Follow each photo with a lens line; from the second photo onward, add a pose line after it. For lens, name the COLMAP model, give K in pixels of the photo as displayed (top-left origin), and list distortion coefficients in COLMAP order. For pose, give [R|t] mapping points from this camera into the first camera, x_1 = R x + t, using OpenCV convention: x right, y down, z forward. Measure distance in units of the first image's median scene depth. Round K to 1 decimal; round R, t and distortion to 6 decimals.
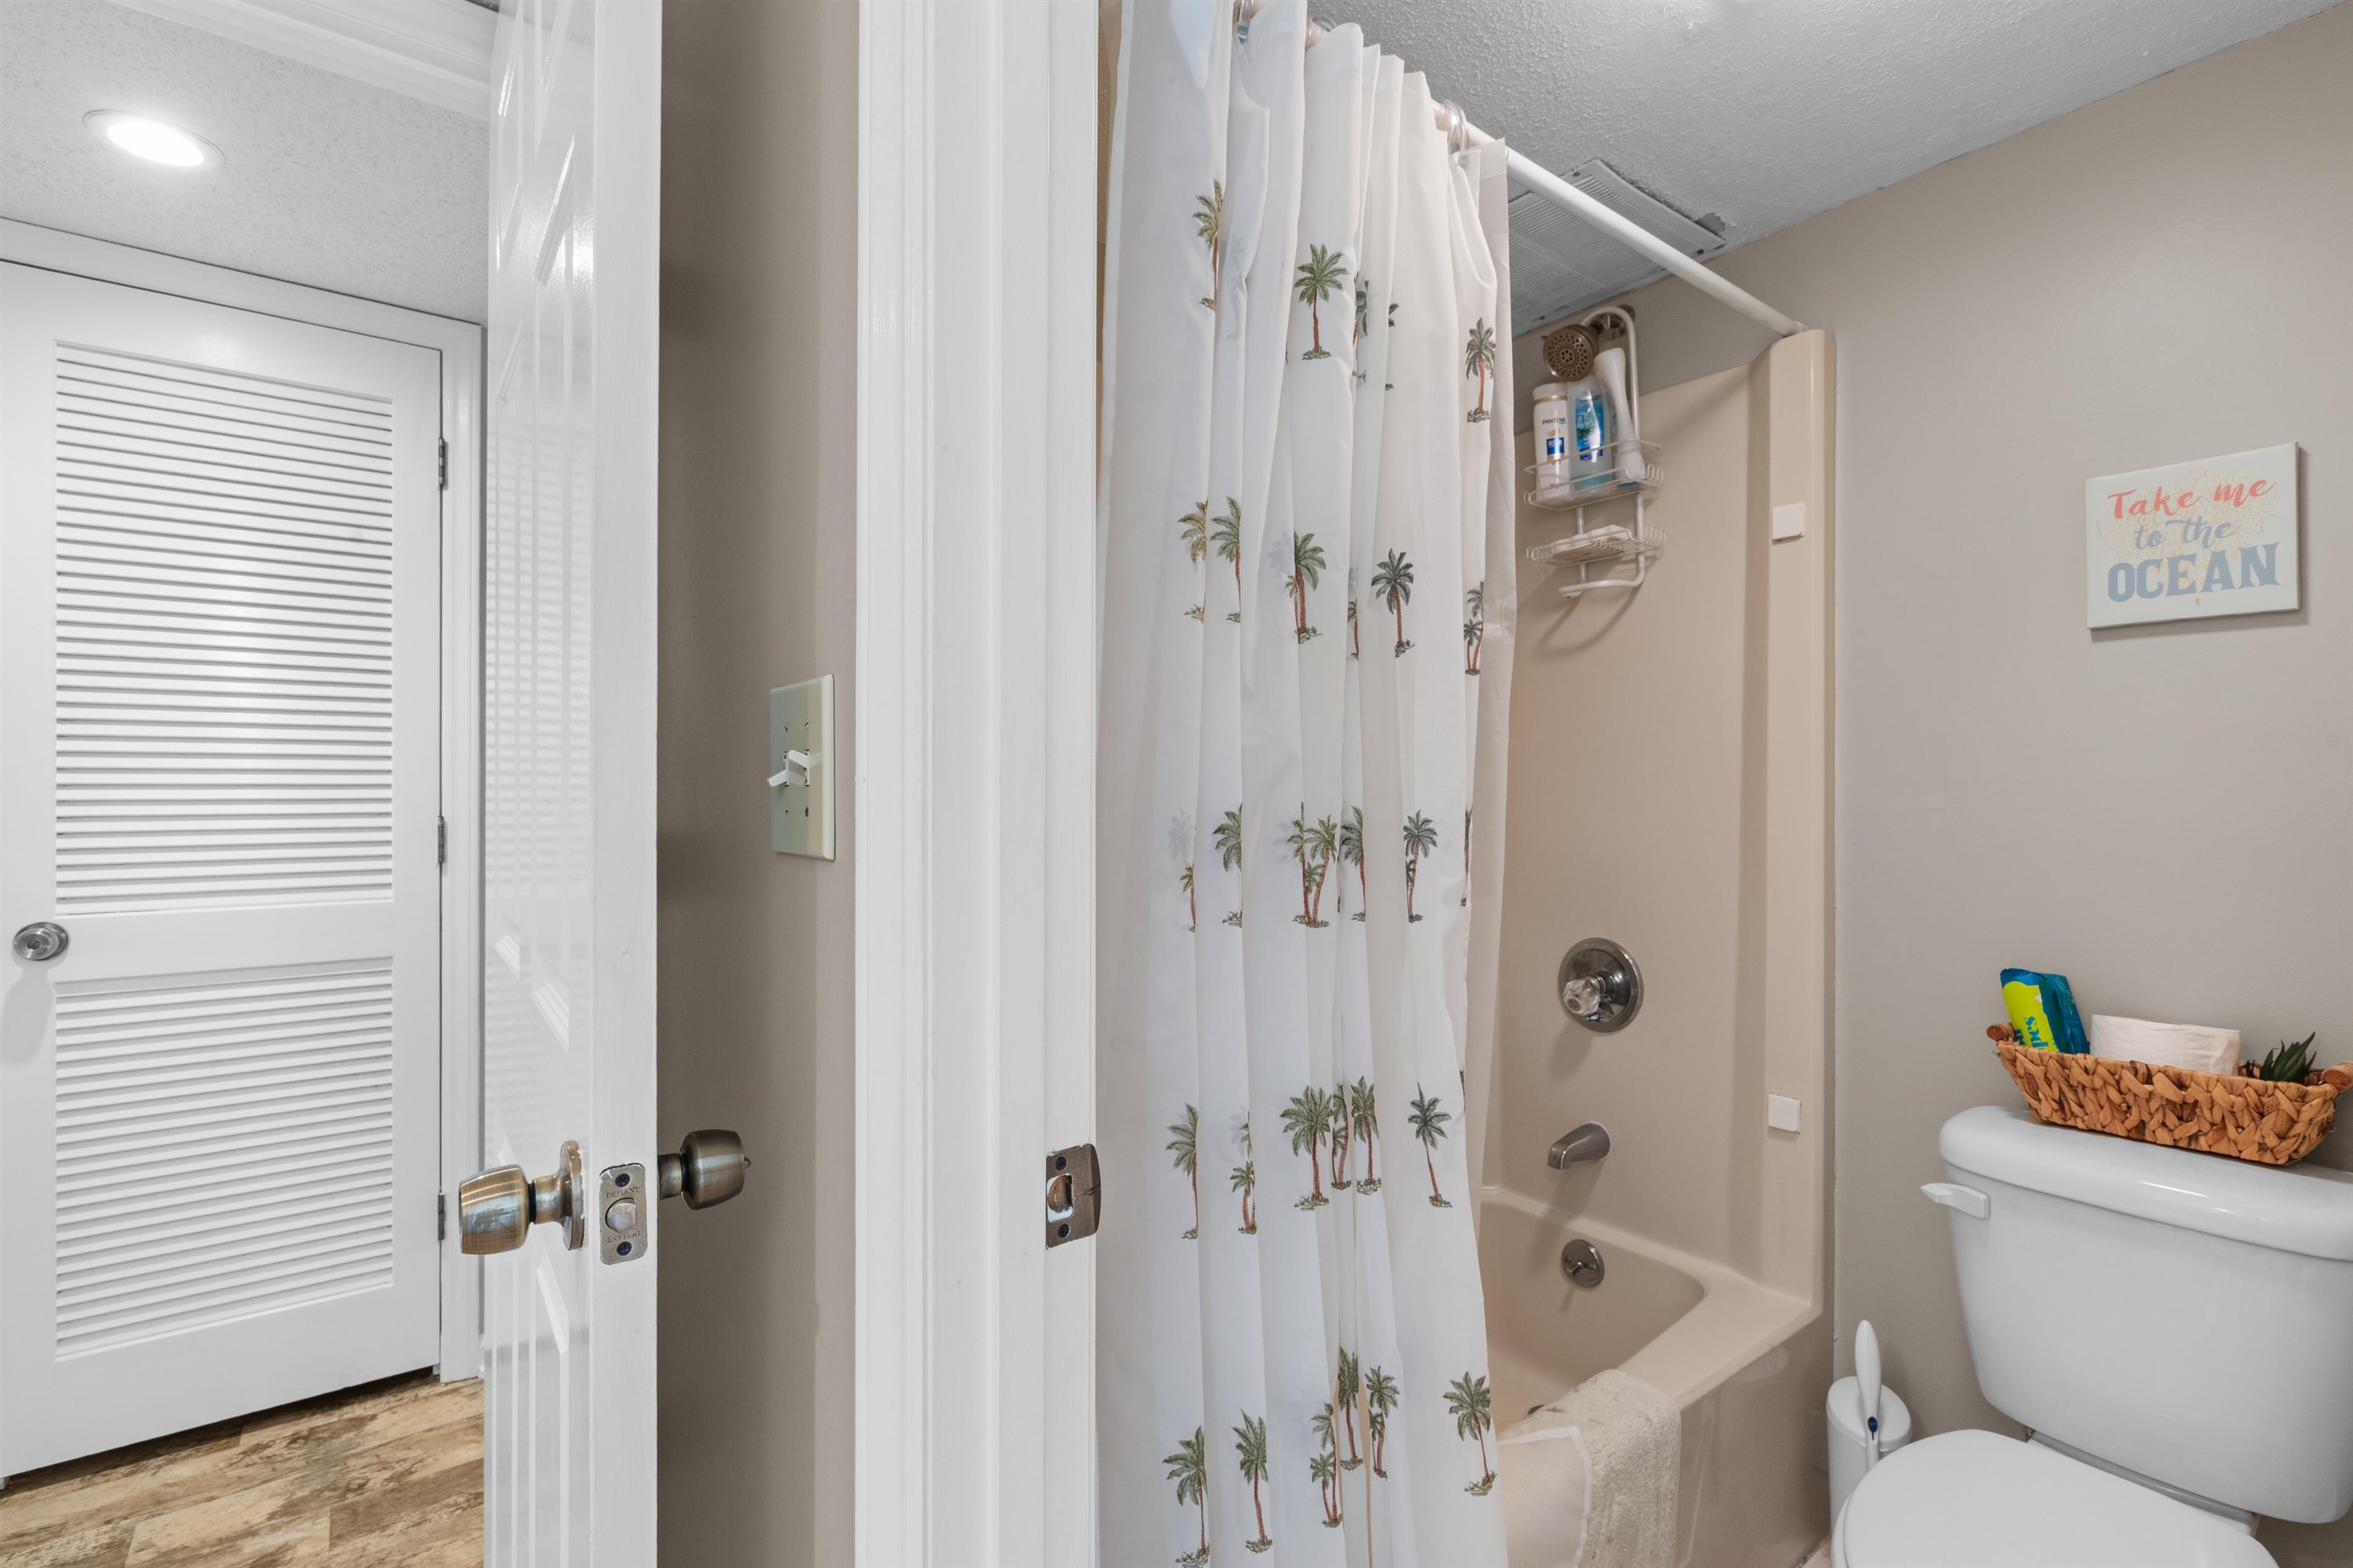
lens RADIAL K [[1078.1, 0, 1185.4], [0, 1078.1, 792.6], [0, 0, 1]] dist [0.001433, 0.001401]
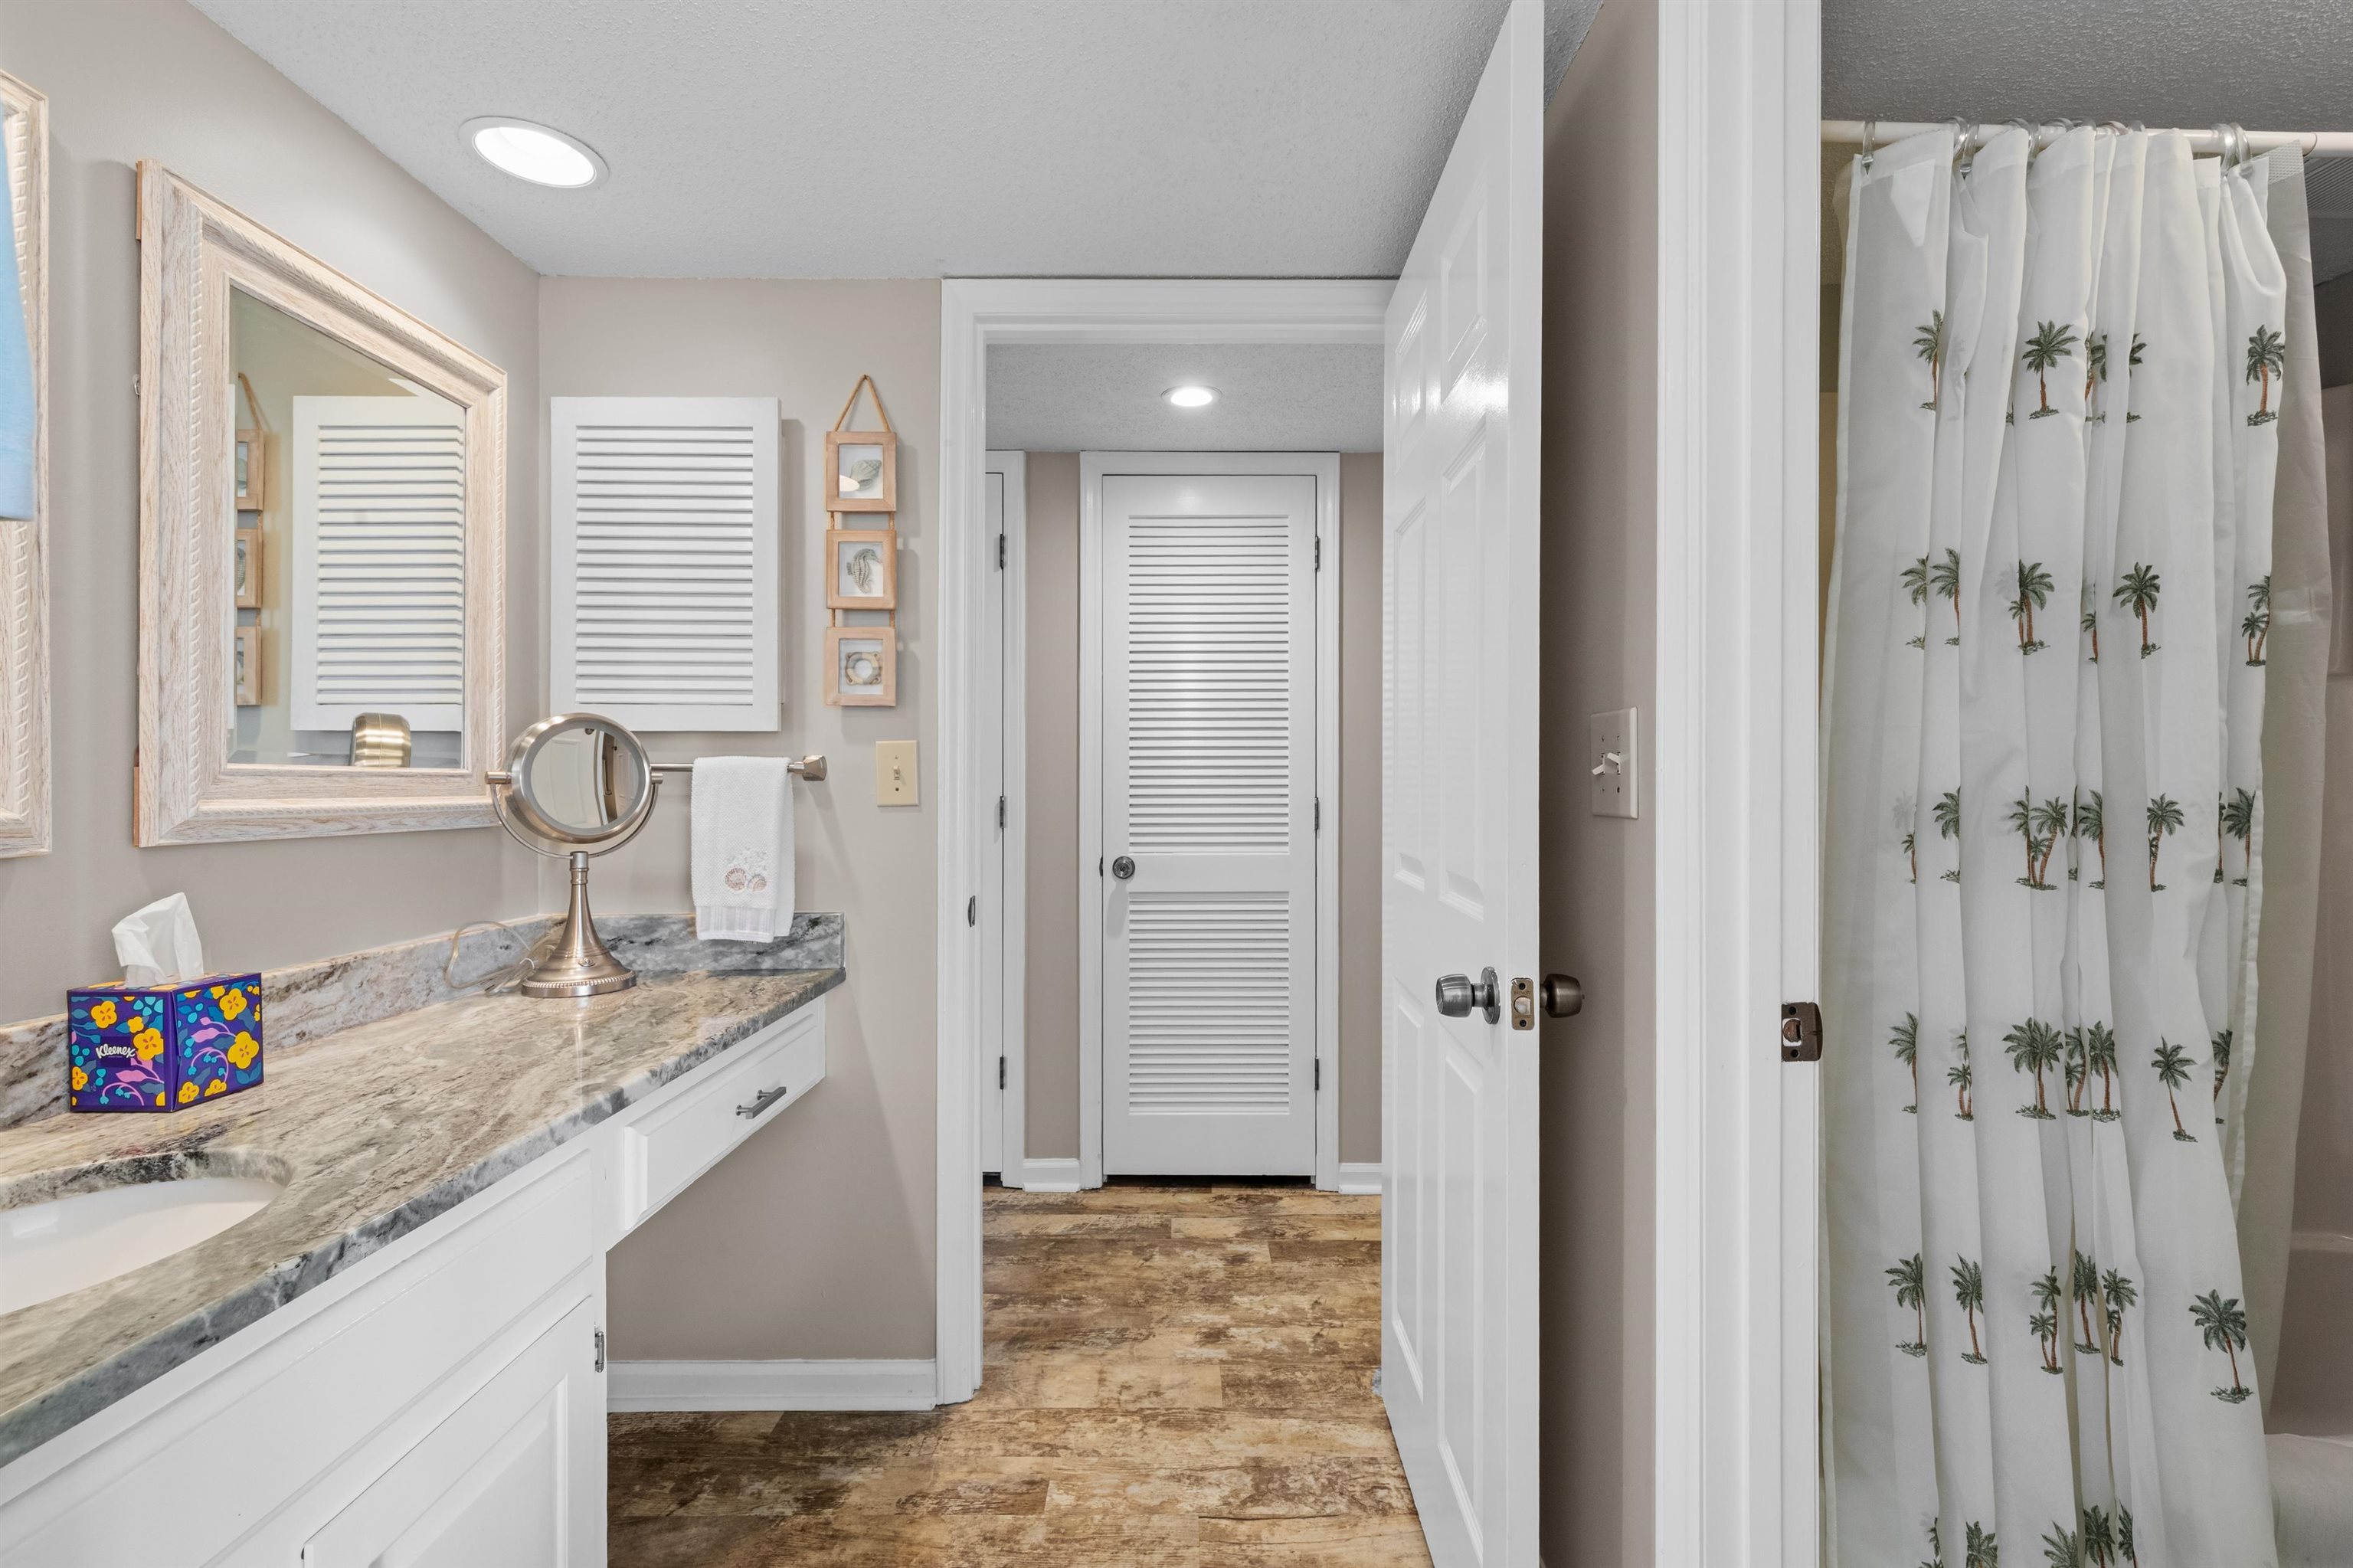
lens RADIAL K [[1078.1, 0, 1168.2], [0, 1078.1, 779.1], [0, 0, 1]] dist [0.001433, 0.001401]
pose [[0.787667, -0.002177, -0.616097, 0.094378], [0.000366, 0.999995, -0.003065, 0.004610], [0.616101, 0.002189, 0.787664, -0.552038]]
